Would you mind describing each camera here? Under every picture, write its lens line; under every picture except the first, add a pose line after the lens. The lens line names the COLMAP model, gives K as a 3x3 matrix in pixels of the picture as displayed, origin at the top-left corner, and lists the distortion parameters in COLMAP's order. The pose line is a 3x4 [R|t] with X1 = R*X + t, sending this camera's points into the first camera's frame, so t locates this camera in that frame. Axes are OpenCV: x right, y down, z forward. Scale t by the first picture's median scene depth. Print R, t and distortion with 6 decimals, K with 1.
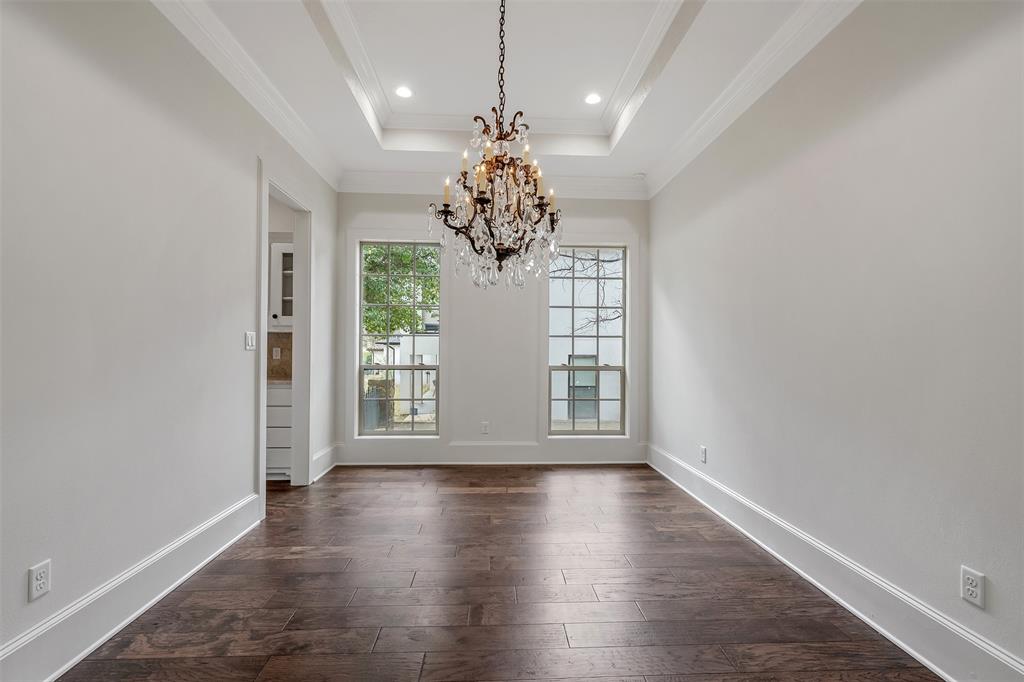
lens RADIAL K [[448.6, 0, 507.5], [0, 448.6, 341.5], [0, 0, 1]] dist [0.004217, 0.000180]
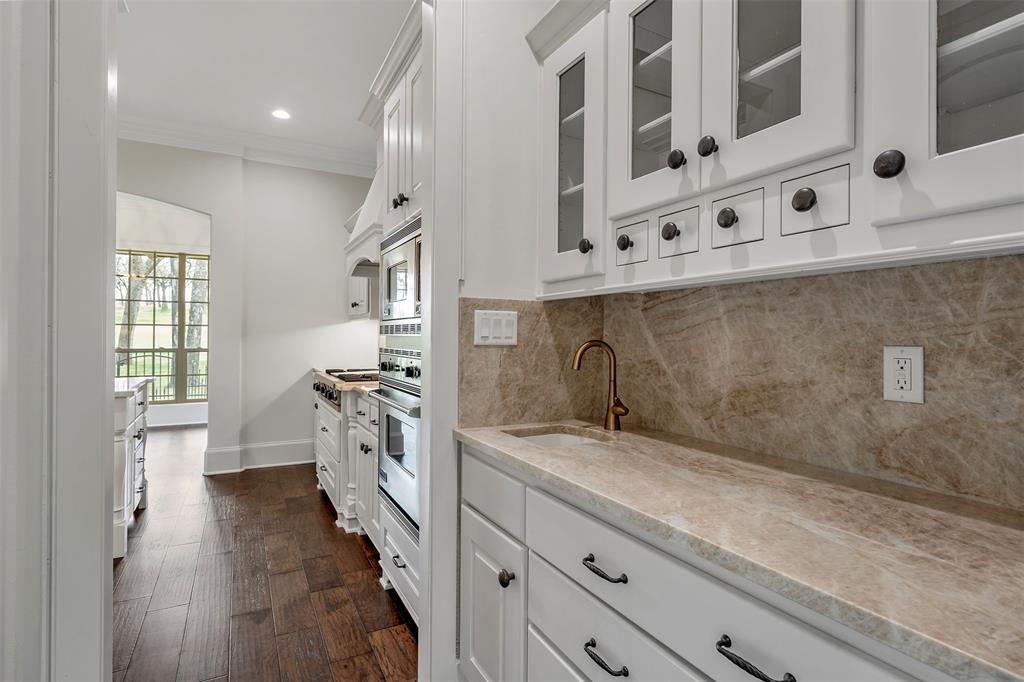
lens RADIAL K [[512.5, 0, 510.3], [0, 512.5, 336.1], [0, 0, 1]] dist [-0.002730, -0.000268]
pose [[0.432622, -0.004073, -0.901566, -0.439468], [0.007442, 0.999972, -0.000947, 0.009007], [0.901545, -0.006300, 0.432640, 0.851119]]
